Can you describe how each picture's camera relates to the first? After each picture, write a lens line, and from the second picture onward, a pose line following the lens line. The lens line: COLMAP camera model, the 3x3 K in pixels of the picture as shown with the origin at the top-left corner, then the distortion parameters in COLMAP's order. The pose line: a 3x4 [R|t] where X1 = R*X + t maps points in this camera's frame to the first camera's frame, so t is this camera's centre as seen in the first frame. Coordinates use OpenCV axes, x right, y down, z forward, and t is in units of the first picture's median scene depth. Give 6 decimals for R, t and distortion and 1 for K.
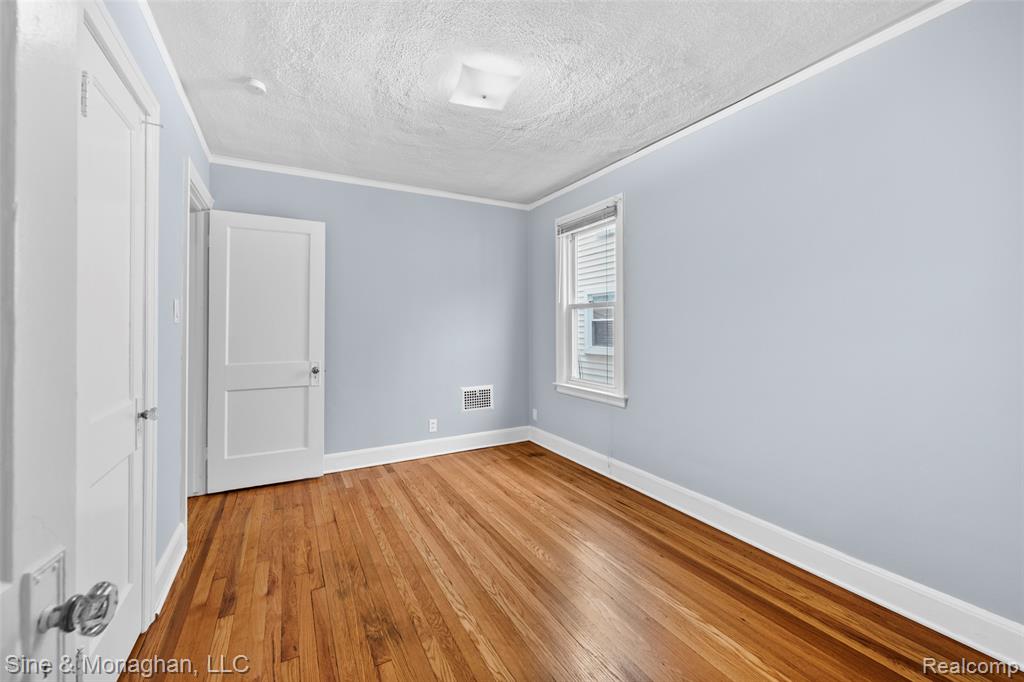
lens RADIAL K [[411.7, 0, 501.5], [0, 411.7, 325.1], [0, 0, 1]] dist [-0.000440, -0.000375]
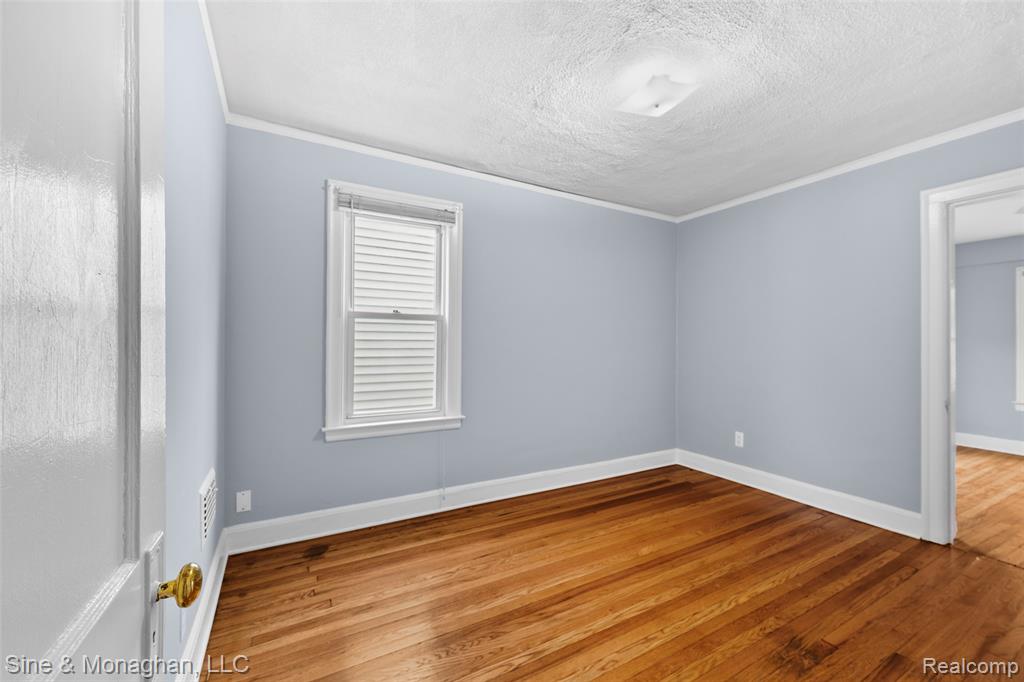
lens RADIAL K [[411.7, 0, 508.7], [0, 411.7, 343.6], [0, 0, 1]] dist [-0.000440, -0.000375]
pose [[-0.021782, 0.003091, 0.999758, -0.733602], [-0.007584, 0.999966, -0.003257, 0.007312], [-0.999734, -0.007653, -0.021757, 1.004294]]
